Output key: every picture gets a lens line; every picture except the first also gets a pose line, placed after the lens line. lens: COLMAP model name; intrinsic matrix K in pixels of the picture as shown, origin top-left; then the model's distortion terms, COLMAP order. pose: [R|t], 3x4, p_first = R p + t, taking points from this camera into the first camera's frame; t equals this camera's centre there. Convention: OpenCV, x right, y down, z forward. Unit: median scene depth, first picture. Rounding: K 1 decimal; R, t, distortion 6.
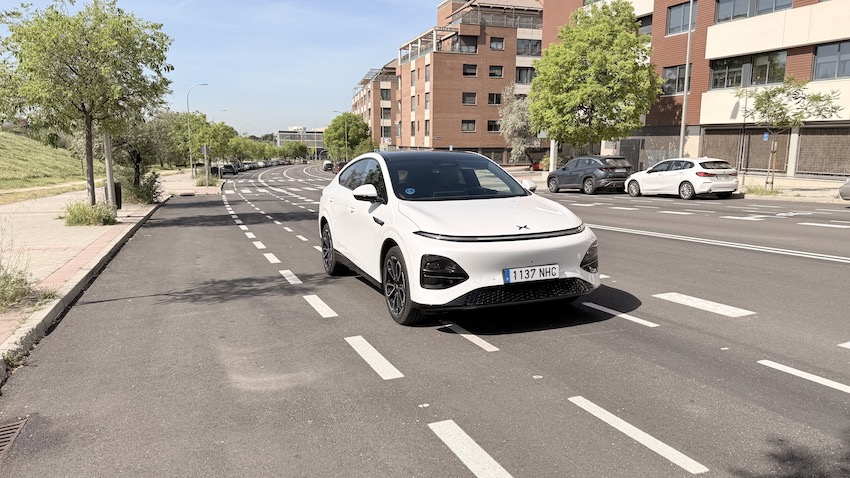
lens RADIAL K [[606.5, 0, 425.0], [0, 606.5, 239.0], [0, 0, 1]] dist [0.065410, -0.001399]
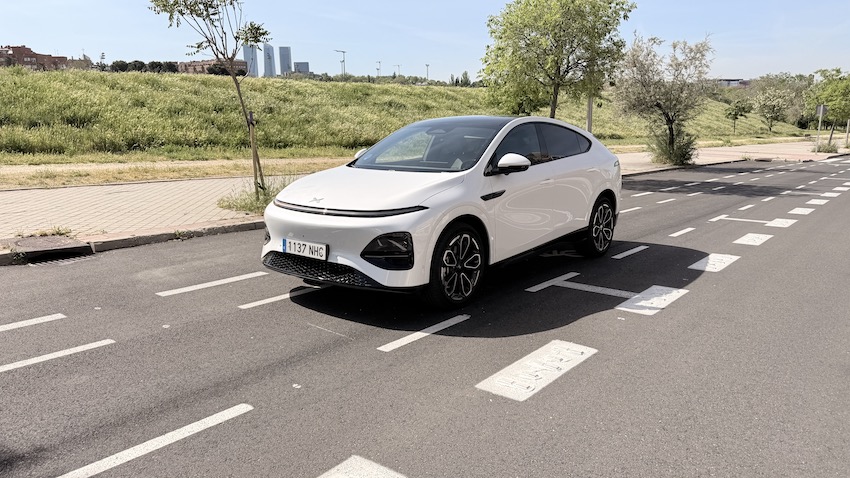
lens RADIAL K [[605.5, 0, 421.9], [0, 605.5, 226.7], [0, 0, 1]] dist [0.060536, -0.060797]
pose [[0.485190, 0.163626, -0.858963, 0.206345], [-0.125143, 0.985217, 0.116989, -0.021328], [0.865408, 0.050731, 0.498494, 0.130832]]
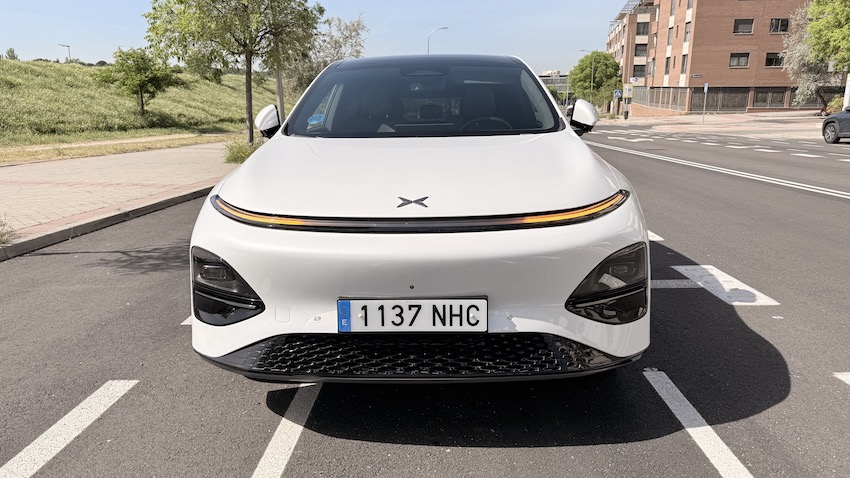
lens RADIAL K [[605.5, 0, 421.9], [0, 605.5, 226.7], [0, 0, 1]] dist [0.060536, -0.060797]
pose [[0.912880, 0.082921, -0.399718, 0.065516], [-0.055850, 0.995315, 0.078927, -0.006919], [0.404390, -0.049726, 0.913234, 0.120104]]
